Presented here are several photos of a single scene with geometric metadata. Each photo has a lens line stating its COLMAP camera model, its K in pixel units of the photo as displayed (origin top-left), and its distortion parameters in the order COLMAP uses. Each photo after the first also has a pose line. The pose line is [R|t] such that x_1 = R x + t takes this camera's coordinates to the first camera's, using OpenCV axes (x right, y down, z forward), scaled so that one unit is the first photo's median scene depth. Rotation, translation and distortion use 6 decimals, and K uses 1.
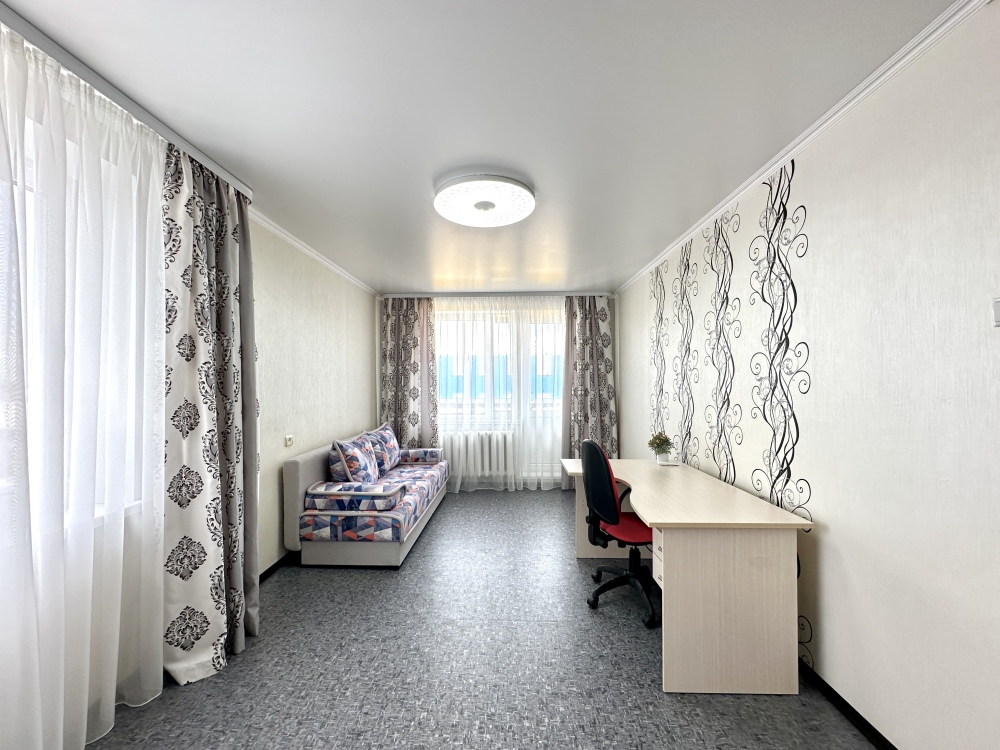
lens RADIAL K [[399.2, 0, 493.4], [0, 399.2, 374.7], [0, 0, 1]] dist [-0.005280, 0.001465]
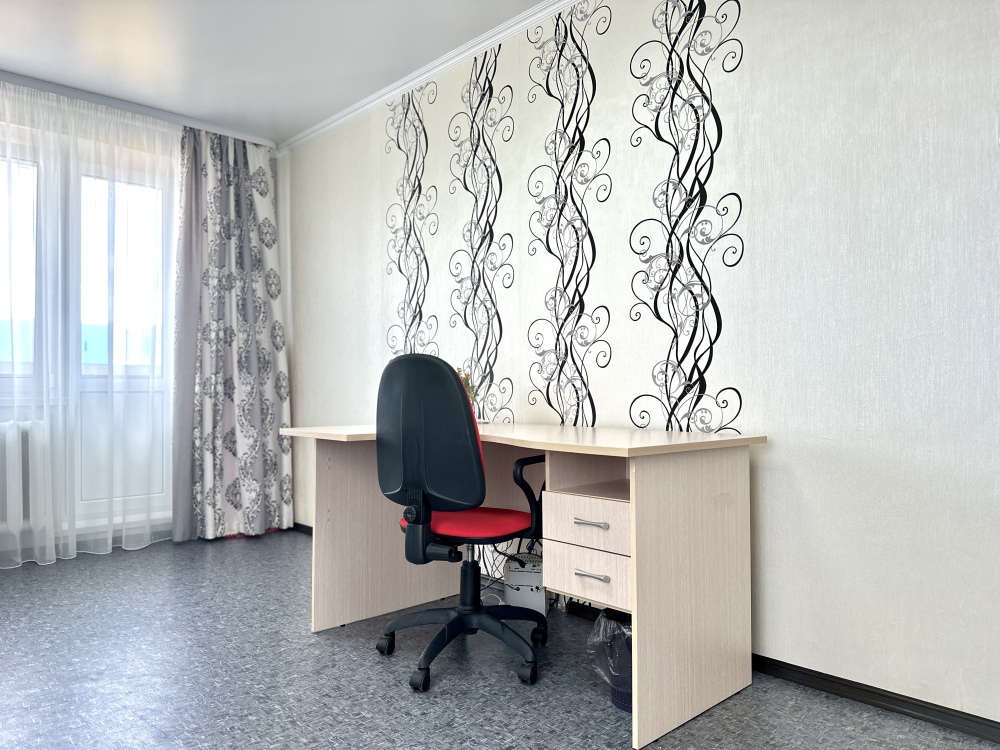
lens RADIAL K [[711.4, 0, 507.8], [0, 711.4, 382.6], [0, 0, 1]] dist [0.048213, -0.069614]
pose [[0.700608, 0.008579, 0.713495, -0.258385], [-0.013756, 0.999904, 0.001485, 0.165846], [-0.713414, -0.010855, 0.700659, 0.253077]]
